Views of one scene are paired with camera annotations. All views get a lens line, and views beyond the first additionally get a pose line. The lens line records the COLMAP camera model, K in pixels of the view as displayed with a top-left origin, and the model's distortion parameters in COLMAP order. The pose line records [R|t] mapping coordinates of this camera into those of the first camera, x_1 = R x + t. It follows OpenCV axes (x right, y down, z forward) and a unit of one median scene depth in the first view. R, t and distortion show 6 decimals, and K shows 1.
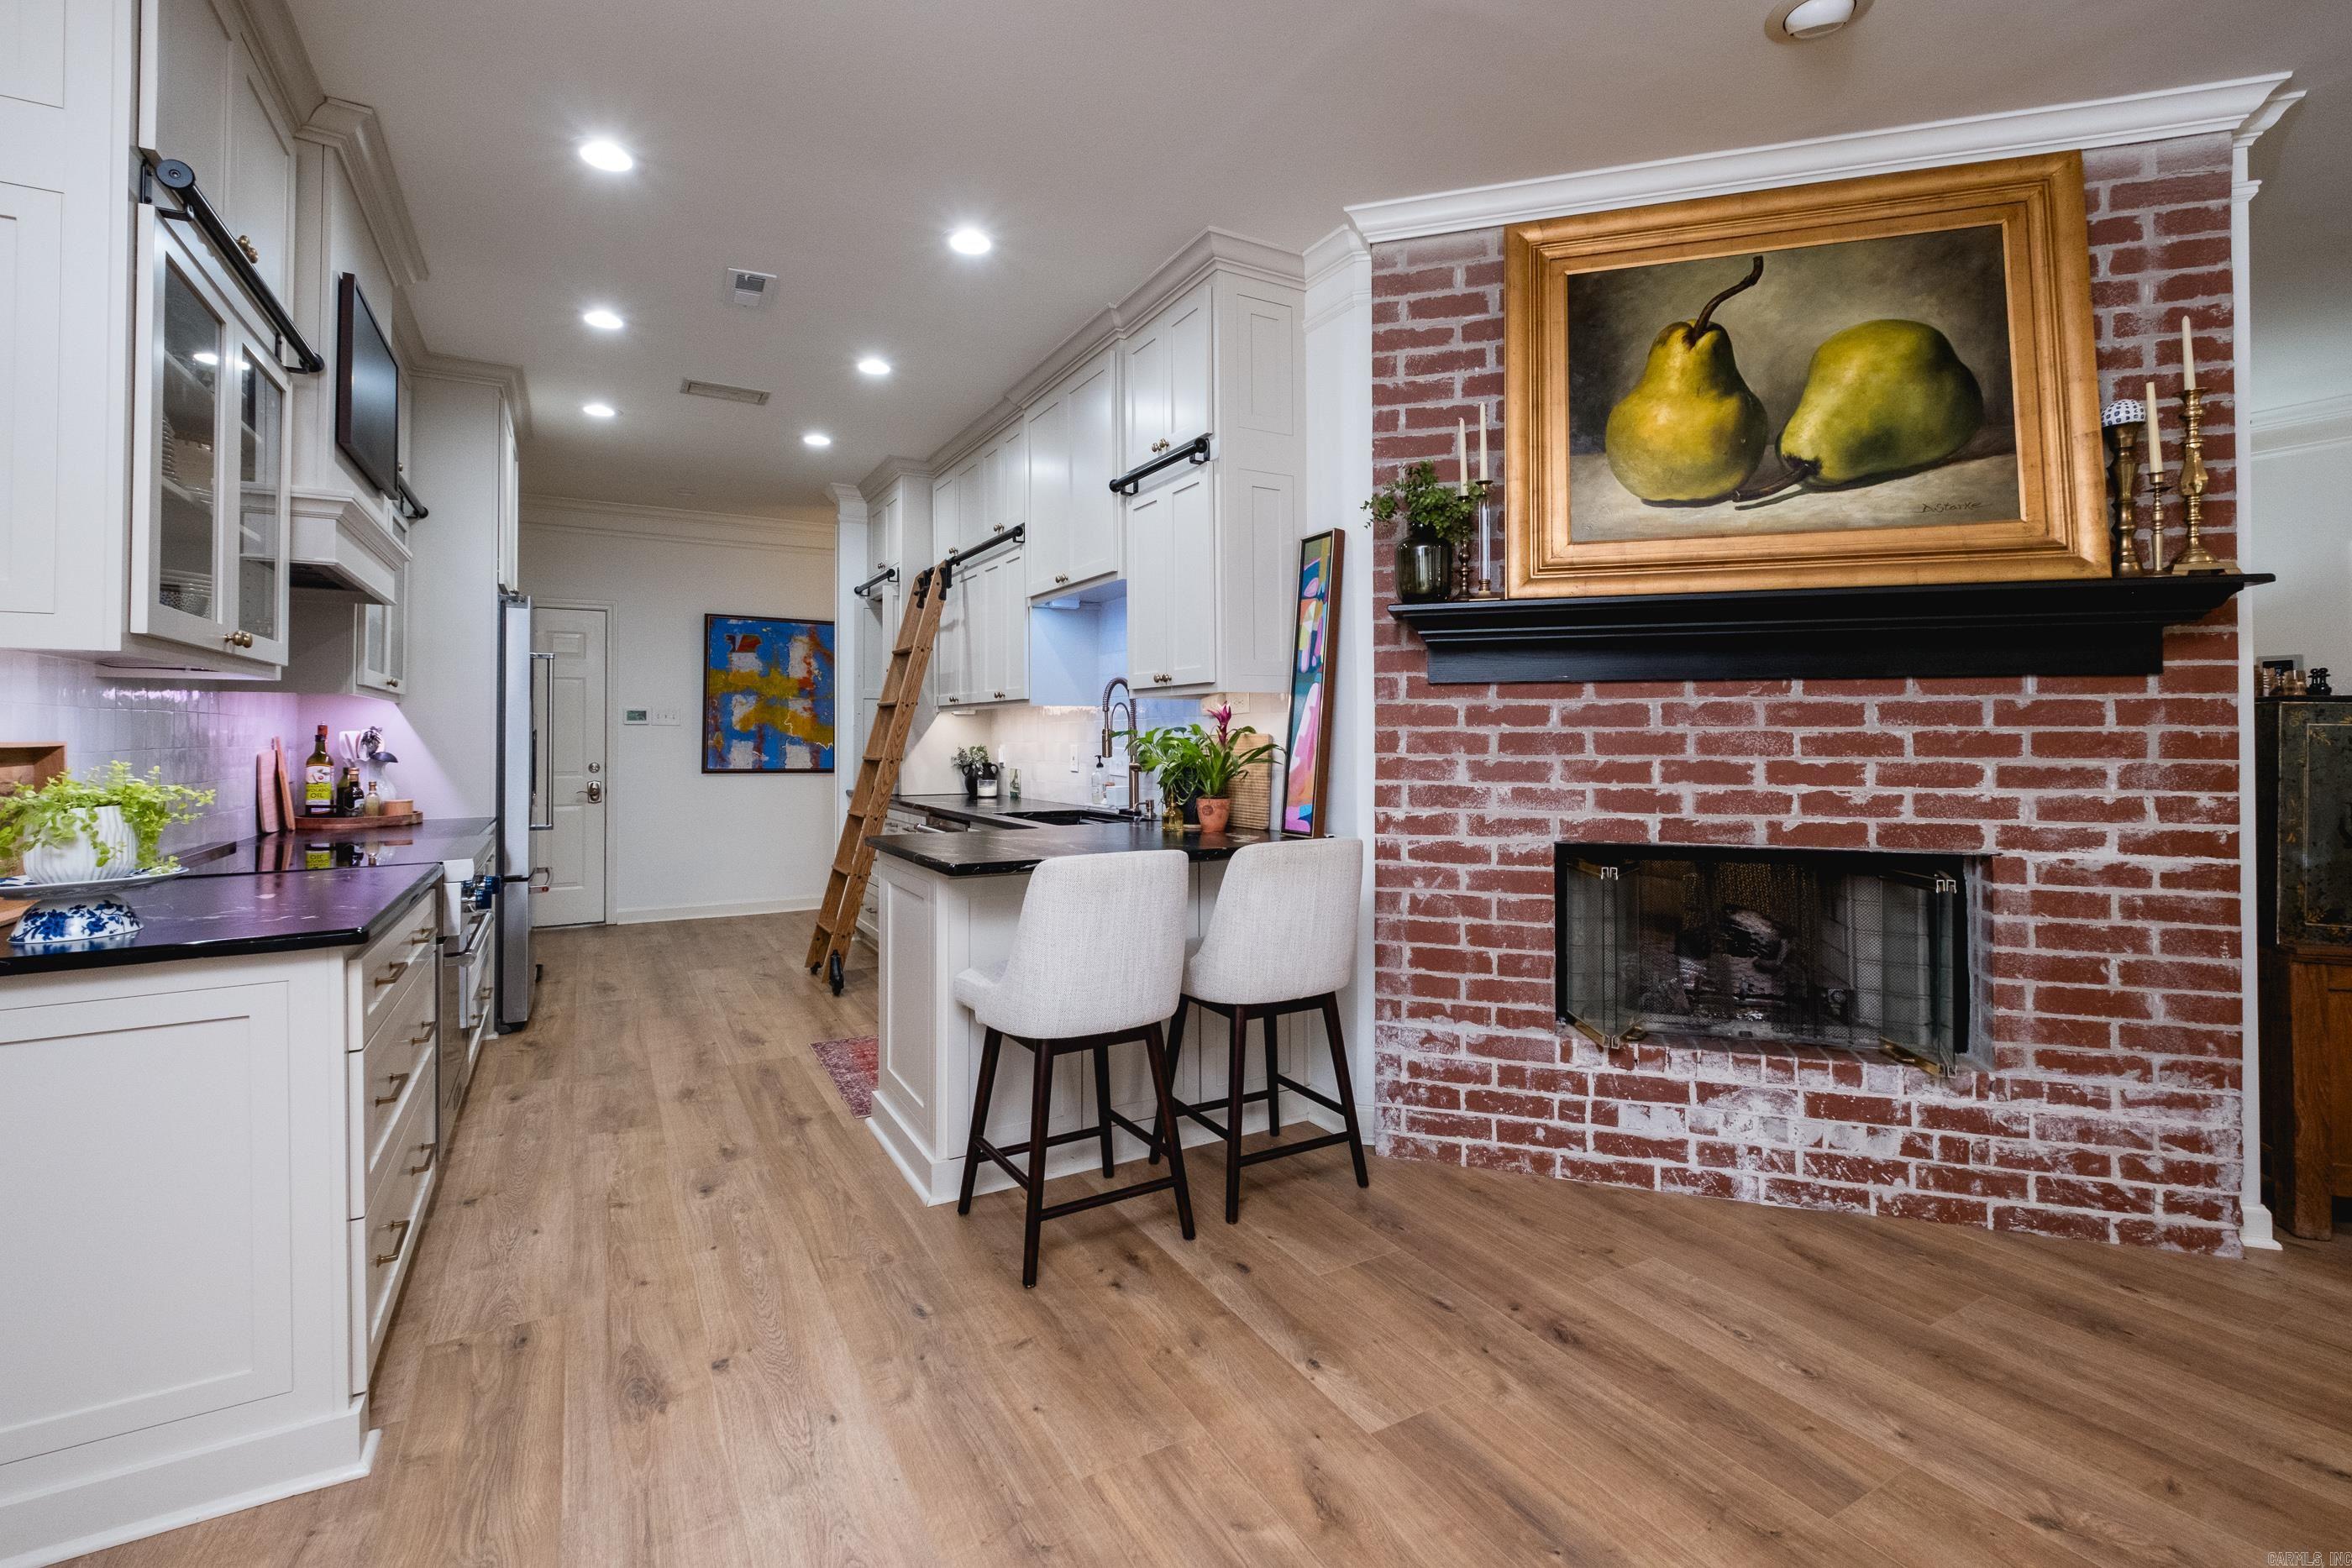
lens RADIAL K [[1048.2, 0, 1179.3], [0, 1048.2, 729.0], [0, 0, 1]] dist [-0.001483, -0.000444]
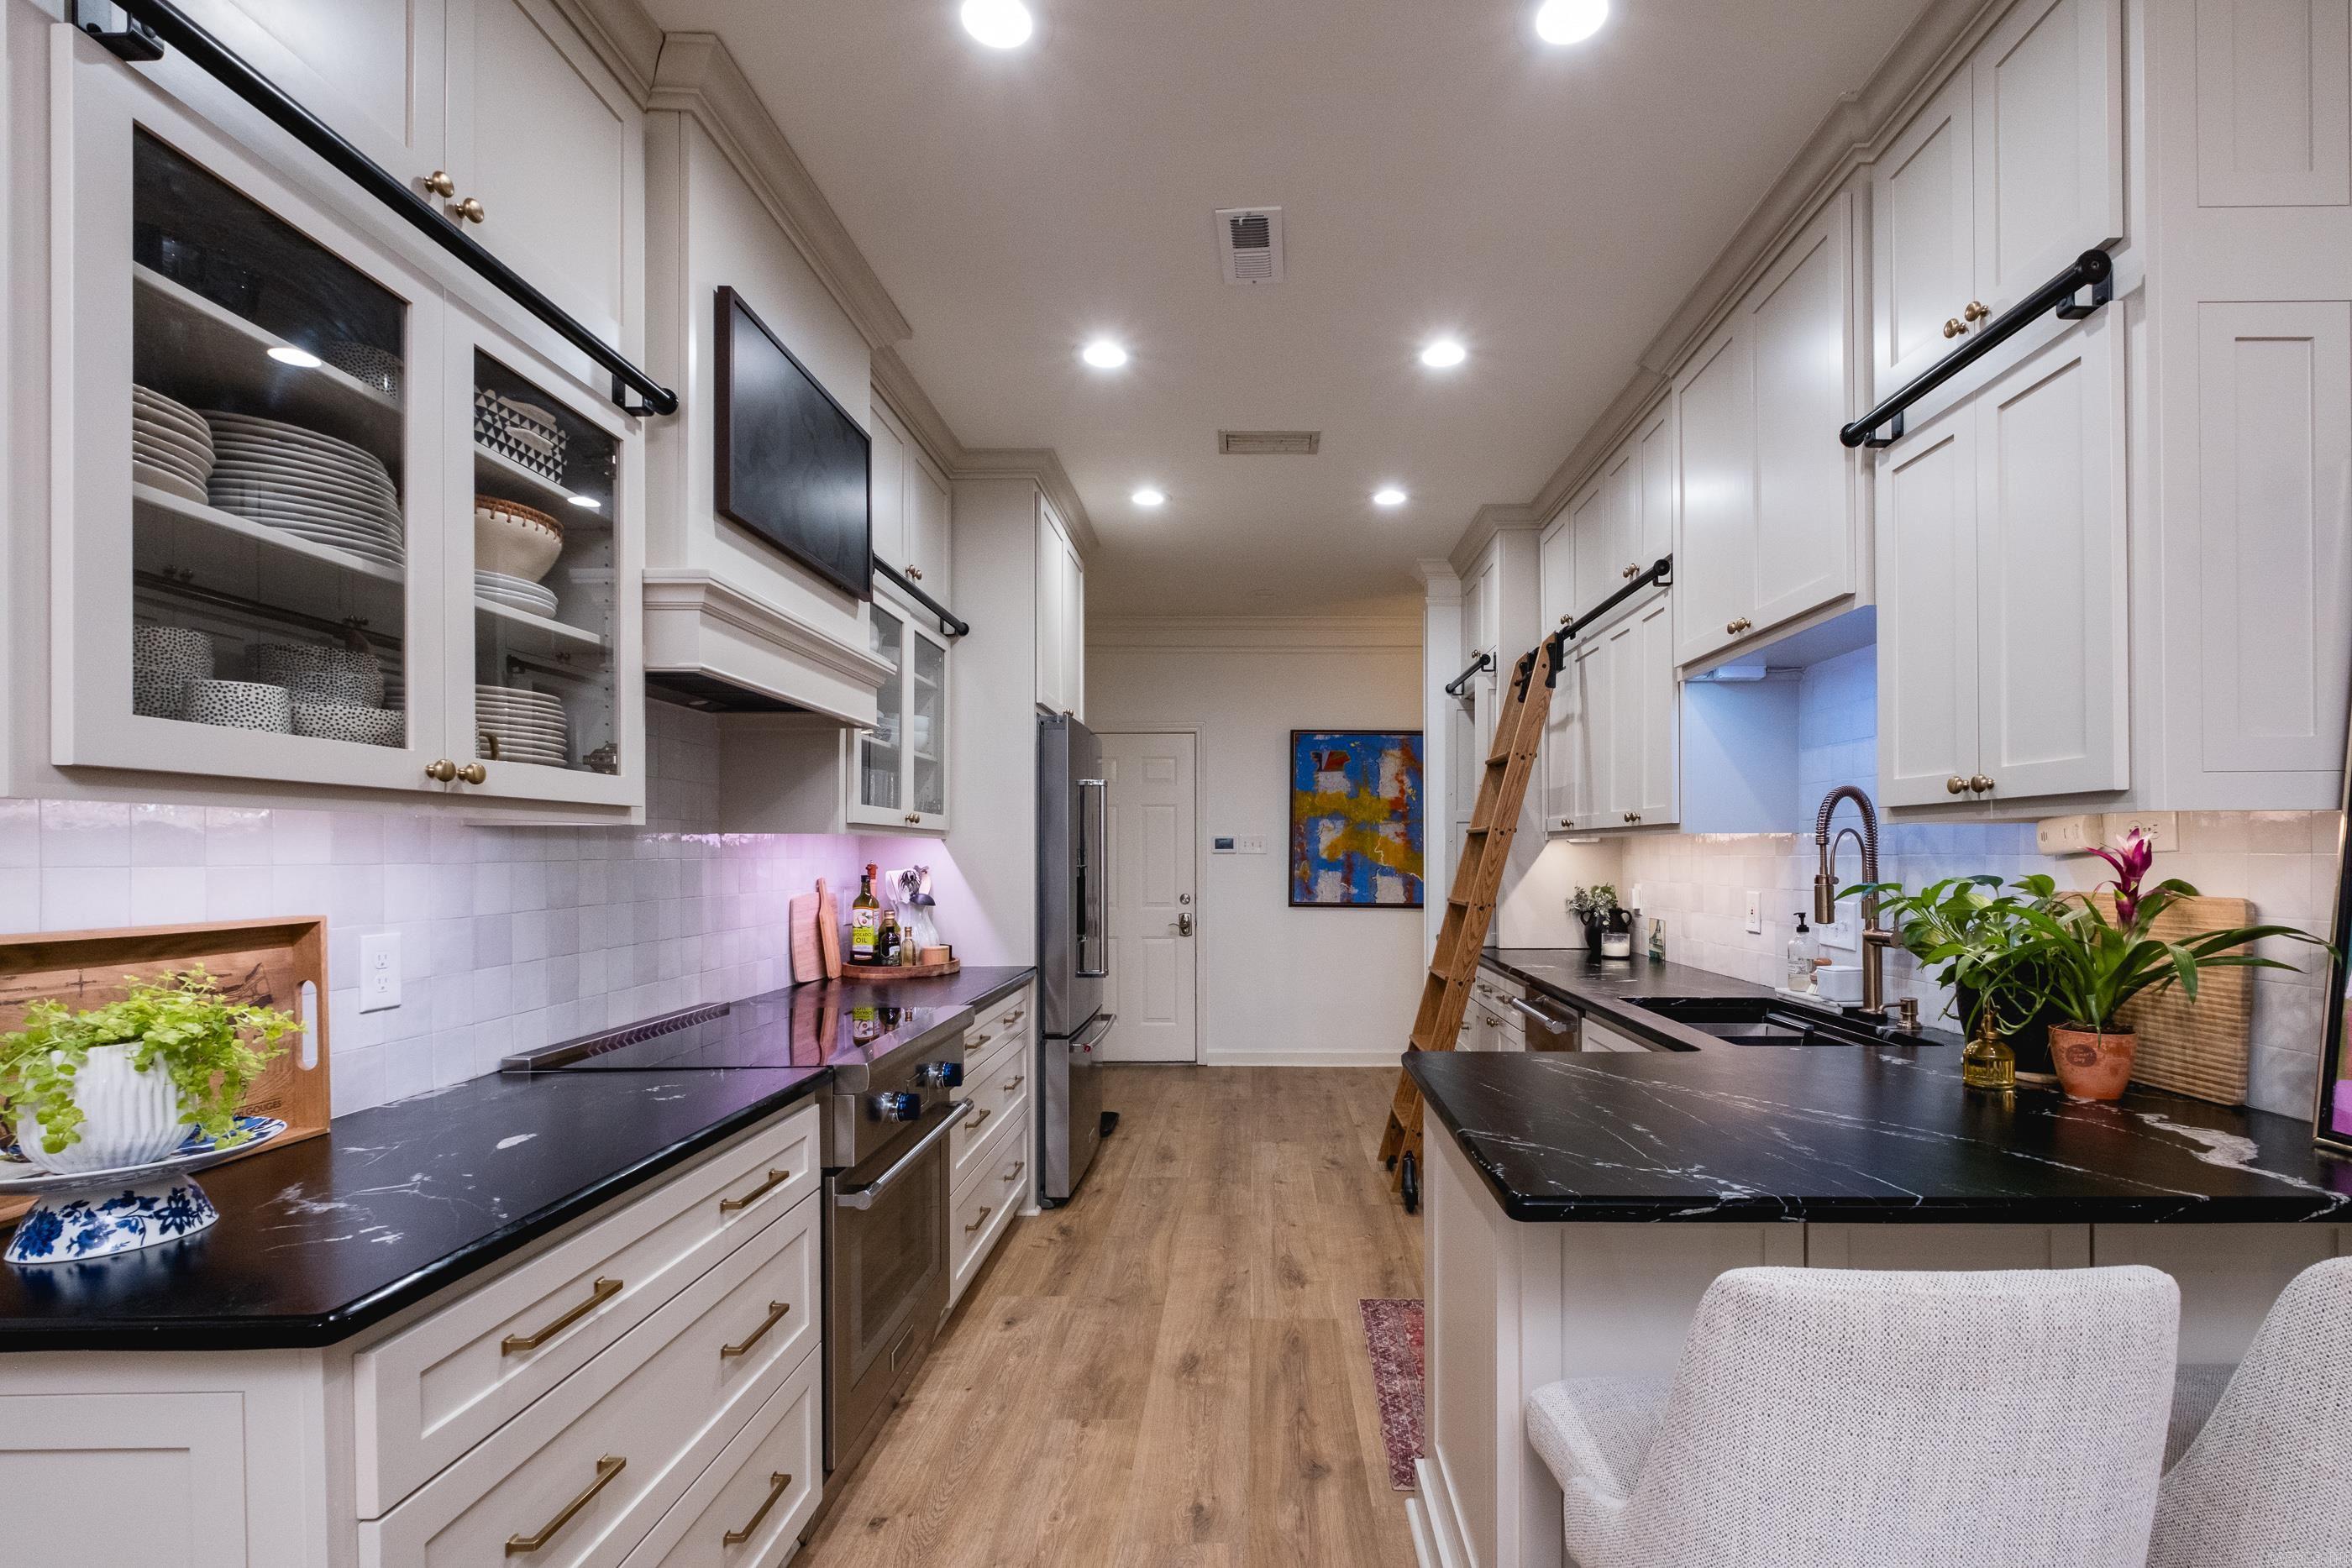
lens RADIAL K [[1057.3, 0, 1239.1], [0, 1057.3, 855.5], [0, 0, 1]] dist [0.000337, -0.000291]
pose [[0.862666, 0.000788, -0.505773, -0.044352], [0.004154, 0.999954, 0.008643, -0.014671], [0.505756, -0.009557, 0.862623, 0.277447]]
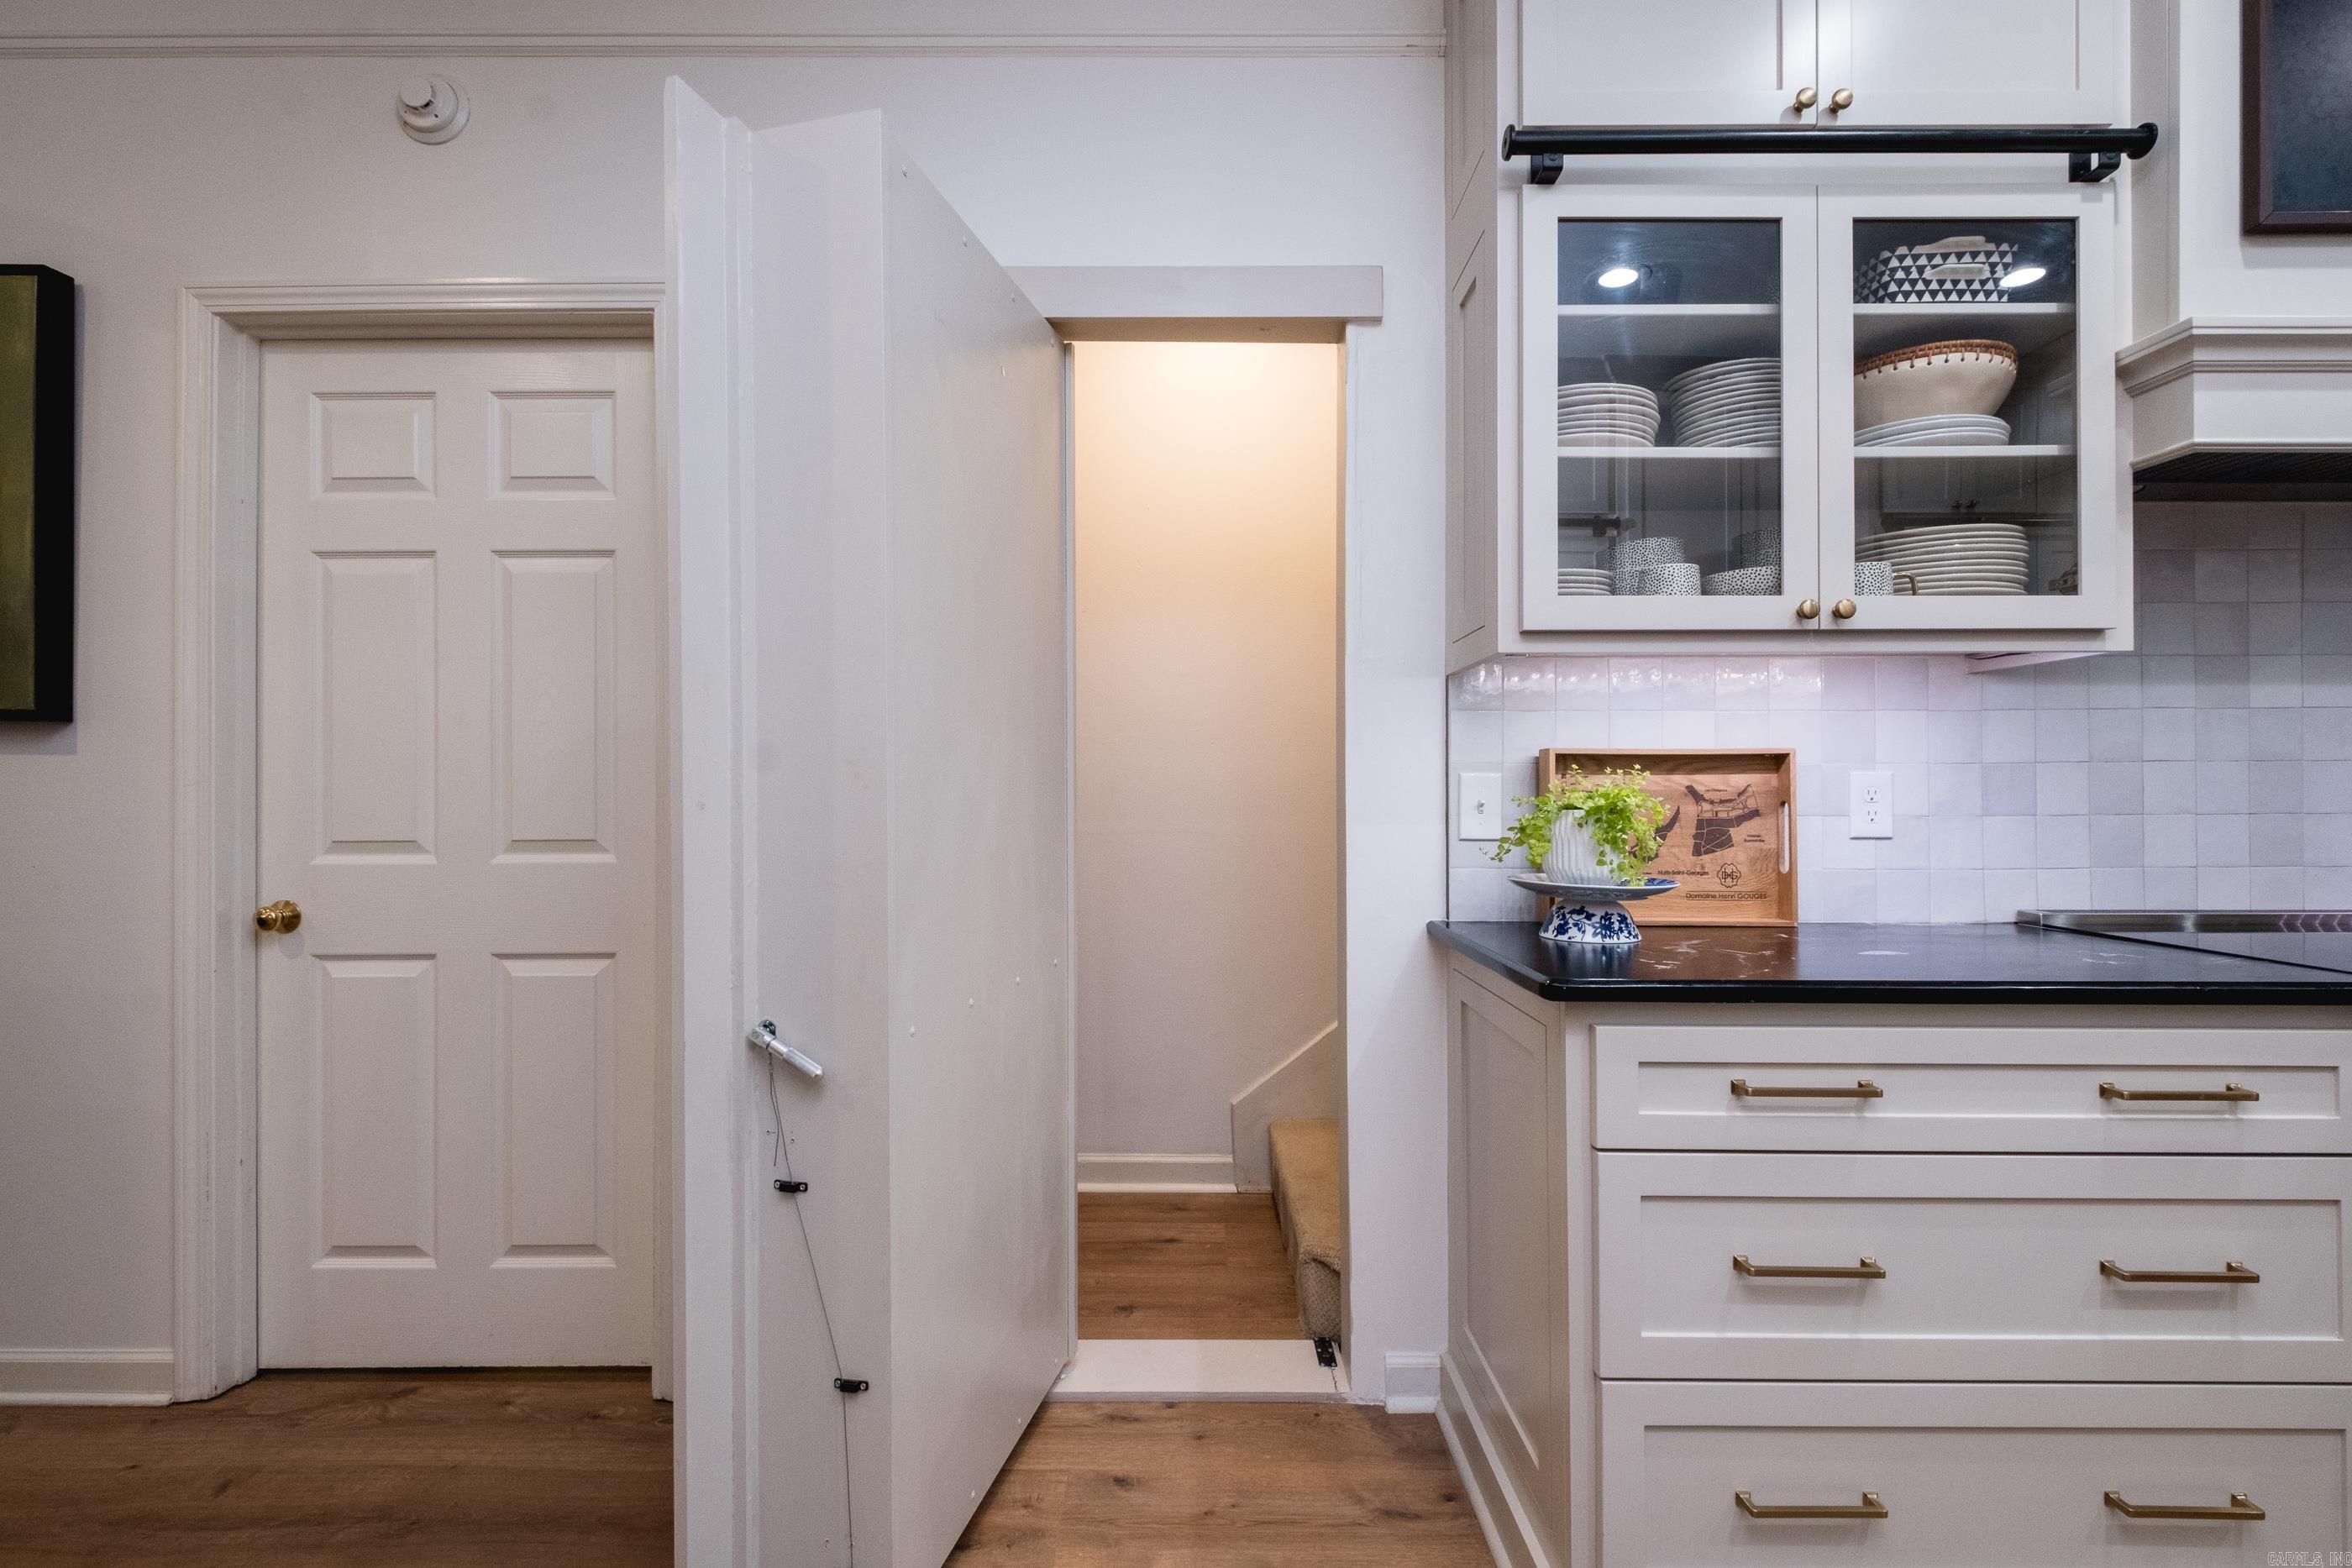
lens RADIAL K [[1024.0, 0, 1172.1], [0, 1024.0, 774.5], [0, 0, 1]] dist [-0.000200, -0.000006]
pose [[-0.500334, -0.005742, -0.865813, -0.002169], [0.007391, 0.999913, -0.010902, 0.017430], [0.865801, -0.011854, -0.500249, 0.404698]]
